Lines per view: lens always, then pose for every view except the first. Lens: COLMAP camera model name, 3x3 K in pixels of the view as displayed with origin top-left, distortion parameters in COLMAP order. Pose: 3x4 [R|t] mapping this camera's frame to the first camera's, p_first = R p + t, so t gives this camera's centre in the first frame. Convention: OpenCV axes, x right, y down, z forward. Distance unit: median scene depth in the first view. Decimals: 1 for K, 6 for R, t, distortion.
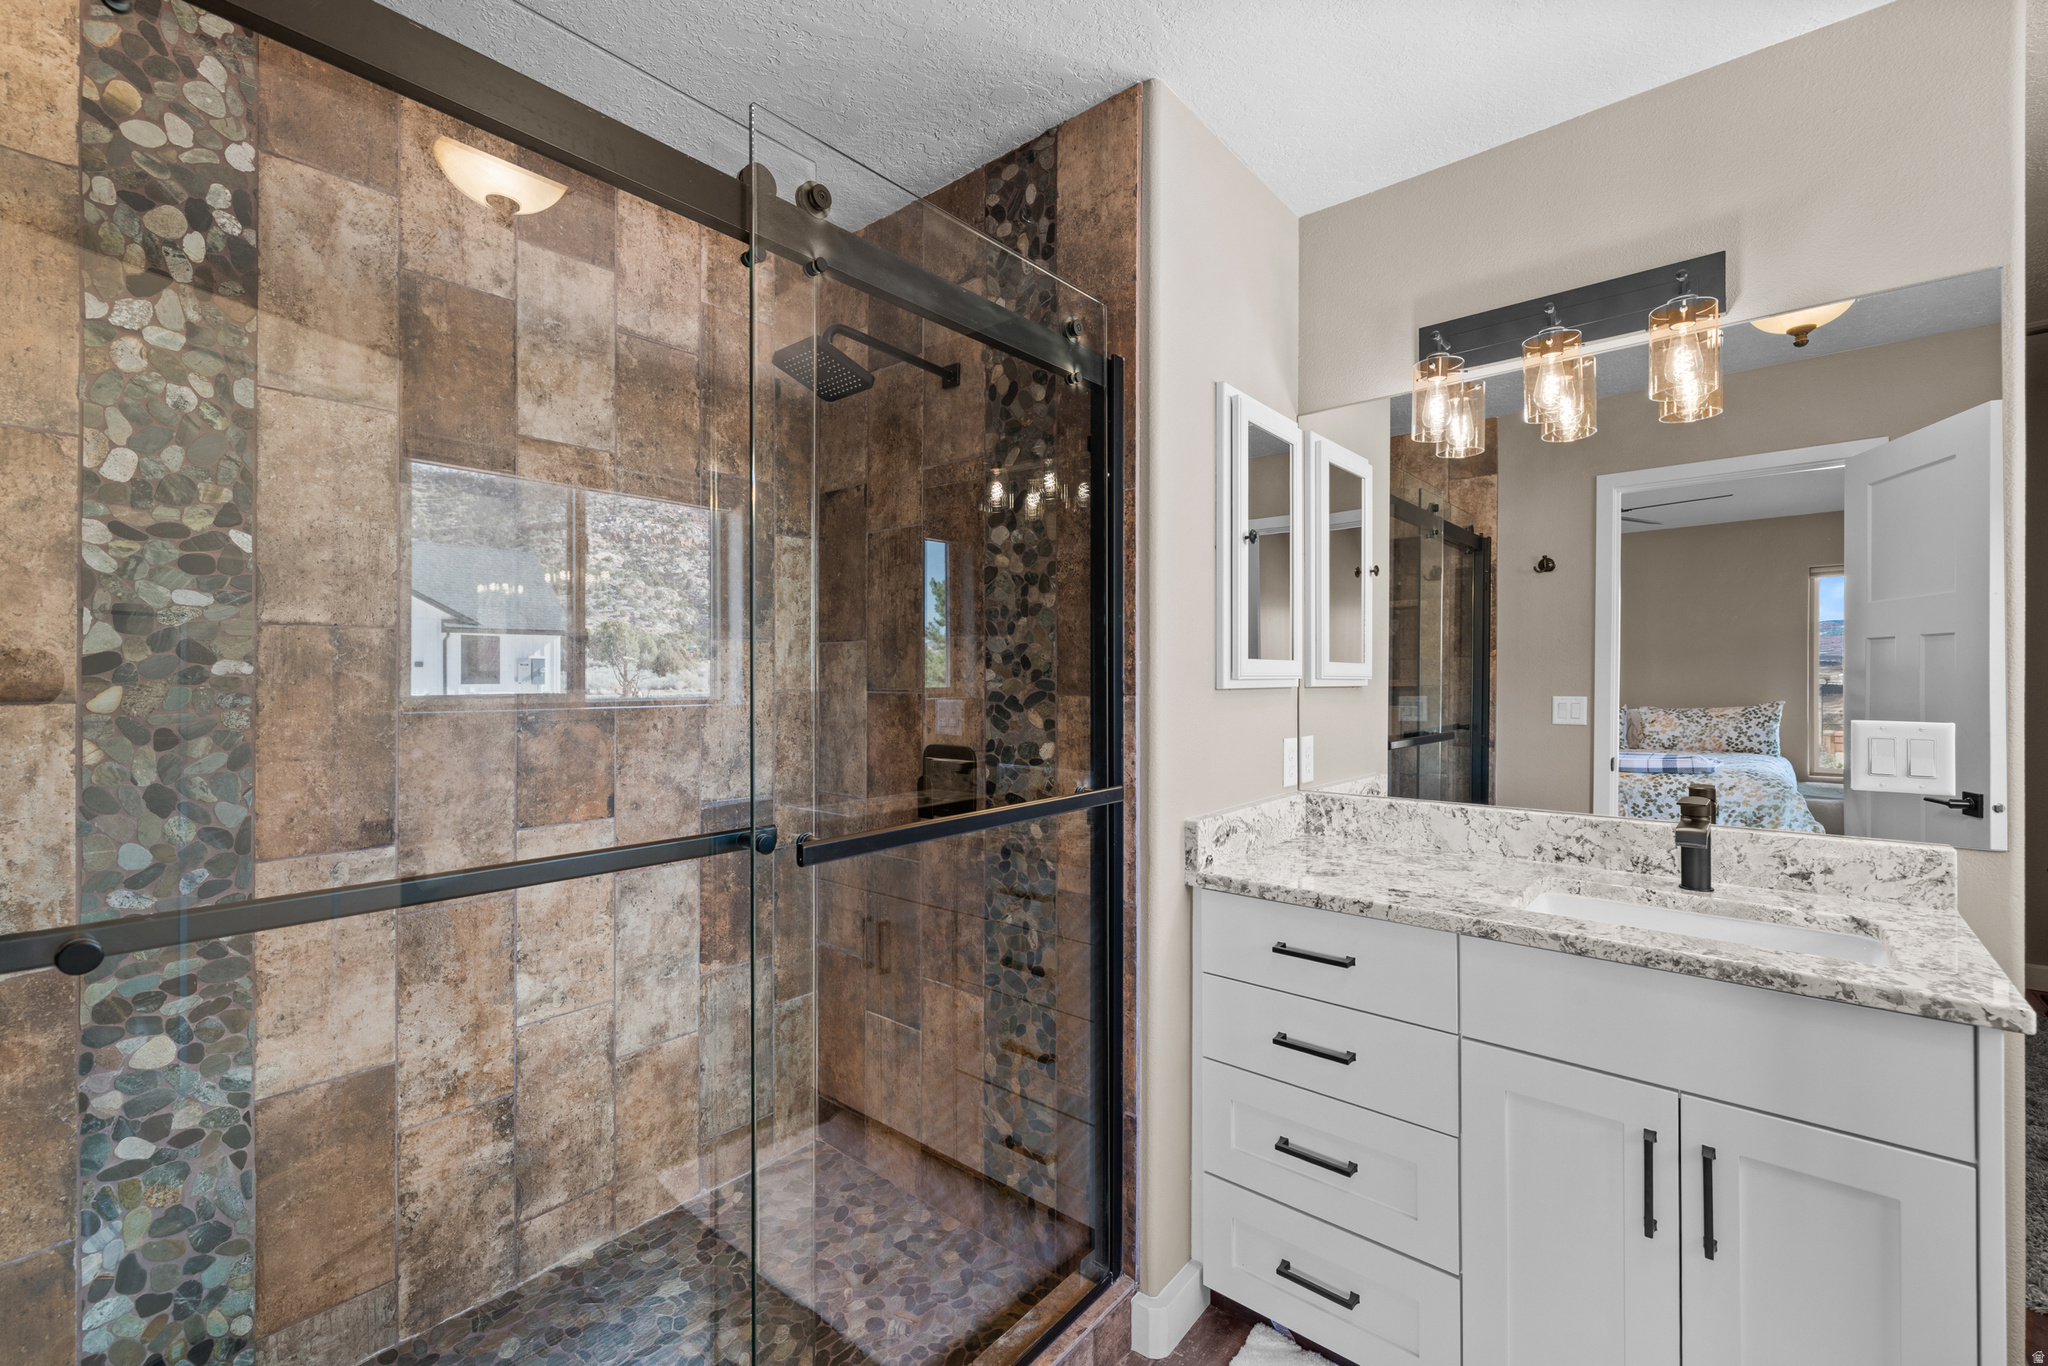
lens RADIAL K [[849.4, 0, 1019.1], [0, 849.4, 674.1], [0, 0, 1]] dist [-0.000490, 0.000046]
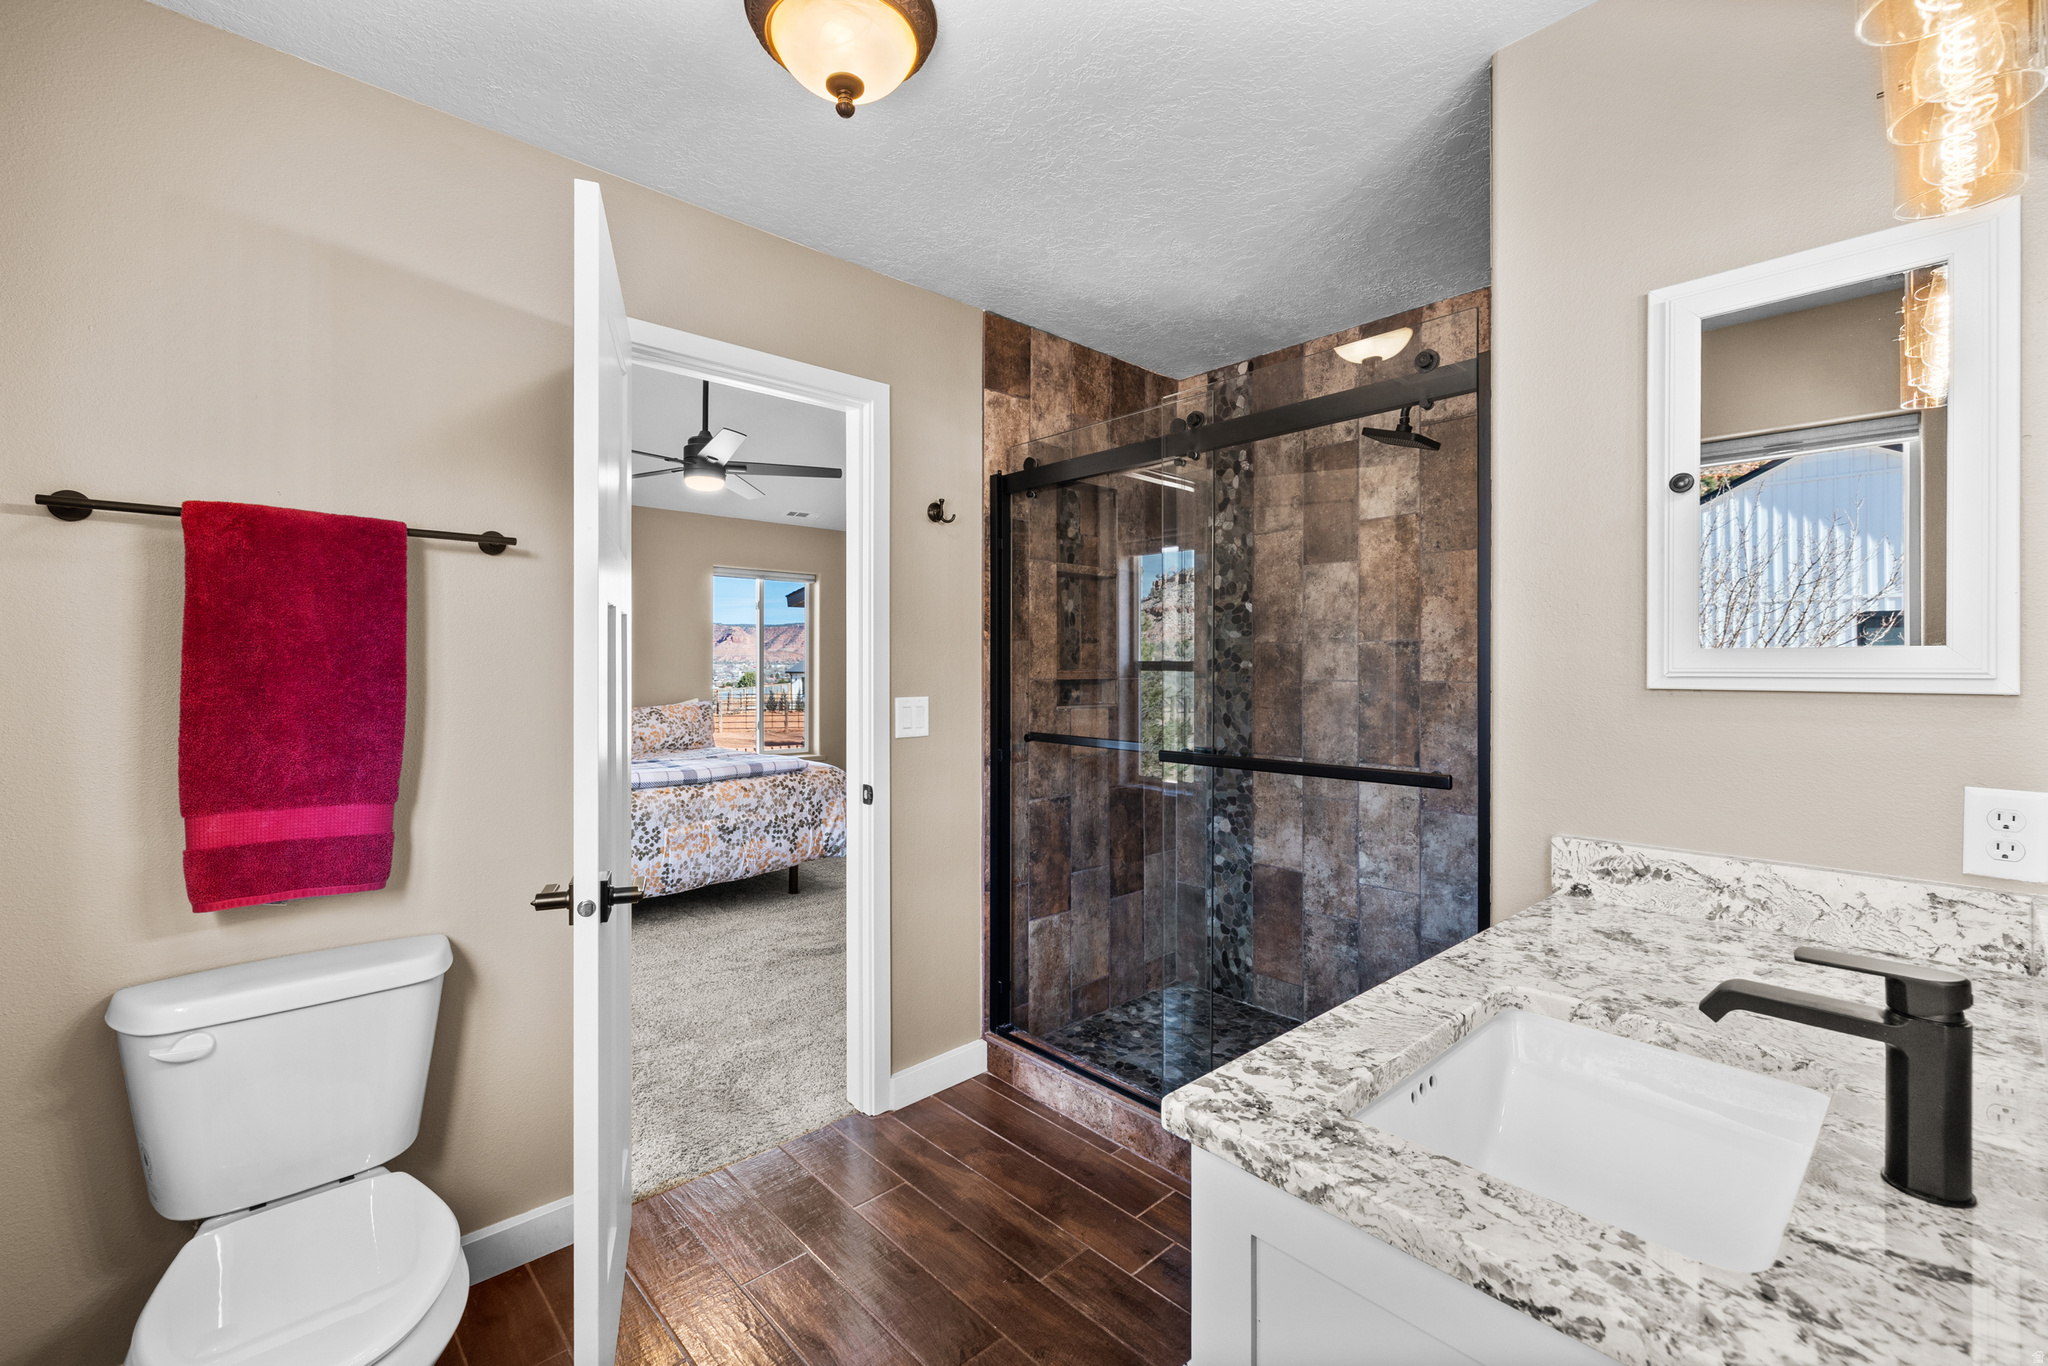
lens RADIAL K [[849.4, 0, 1024.7], [0, 849.4, 669.2], [0, 0, 1]] dist [-0.000490, 0.000046]
pose [[-0.101589, 0.004776, -0.994815, 1.249870], [0.002183, 0.999987, 0.004578, -0.006130], [0.994824, -0.001706, -0.101598, 0.598227]]
